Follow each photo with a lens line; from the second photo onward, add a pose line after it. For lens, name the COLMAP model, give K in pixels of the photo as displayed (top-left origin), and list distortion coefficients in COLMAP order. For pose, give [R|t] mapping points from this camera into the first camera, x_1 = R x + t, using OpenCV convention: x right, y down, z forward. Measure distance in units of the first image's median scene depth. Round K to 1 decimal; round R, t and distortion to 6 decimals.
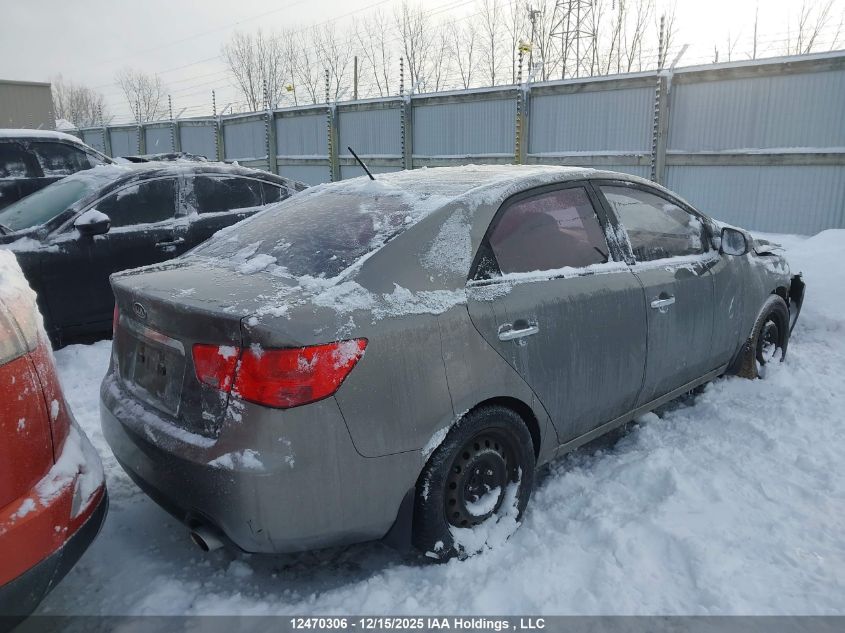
lens RADIAL K [[635.8, 0, 422.5], [0, 635.8, 316.5], [0, 0, 1]] dist [0.046841, -0.047573]
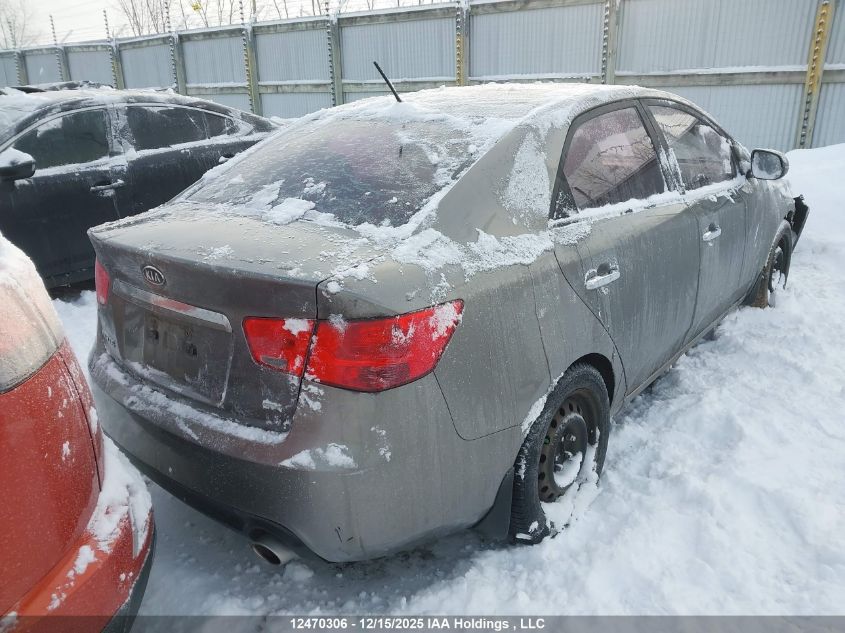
lens RADIAL K [[640.7, 0, 422.5], [0, 640.7, 316.5], [0, 0, 1]] dist [0.027988, -0.011505]
pose [[0.990979, -0.058510, 0.120569, -0.197191], [0.046022, 0.993525, 0.103876, -0.025528], [-0.125866, -0.097391, 0.987255, 0.158290]]
